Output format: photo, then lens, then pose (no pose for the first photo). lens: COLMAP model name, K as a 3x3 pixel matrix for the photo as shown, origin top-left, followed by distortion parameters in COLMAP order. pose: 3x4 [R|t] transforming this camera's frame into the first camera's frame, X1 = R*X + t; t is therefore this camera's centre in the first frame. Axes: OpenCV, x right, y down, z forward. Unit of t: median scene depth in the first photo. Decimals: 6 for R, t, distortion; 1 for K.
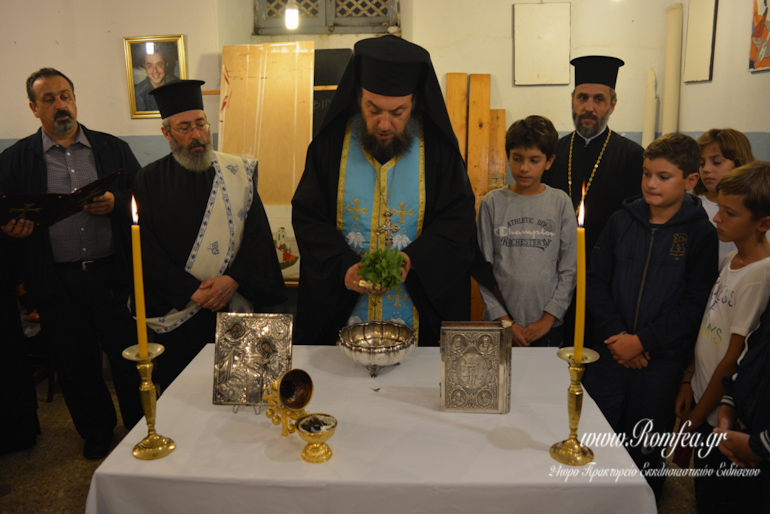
lens RADIAL K [[627.4, 0, 385.0], [0, 627.4, 257.0], [0, 0, 1]] dist [-0.095991, 0.011307]
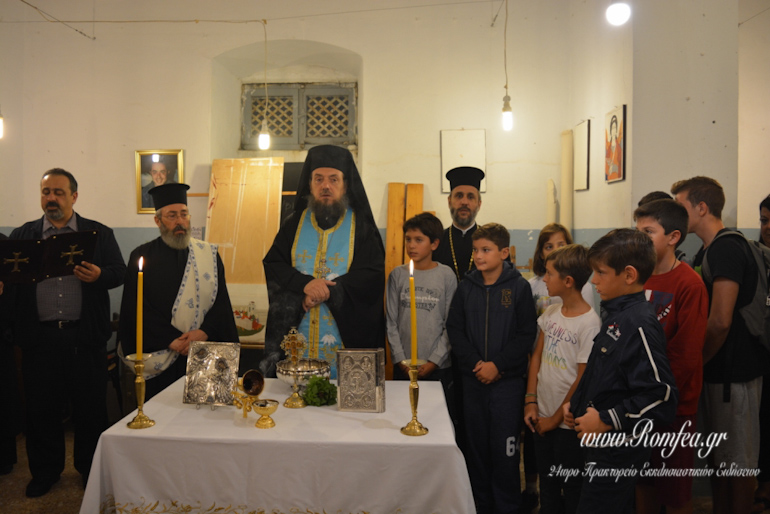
lens RADIAL K [[627.4, 0, 385.0], [0, 627.4, 257.0], [0, 0, 1]] dist [-0.095991, 0.011307]
pose [[0.999883, 0.014697, 0.004340, 0.093485], [-0.013805, 0.986801, -0.161350, 0.062431], [-0.006654, 0.161271, 0.986888, -0.247756]]
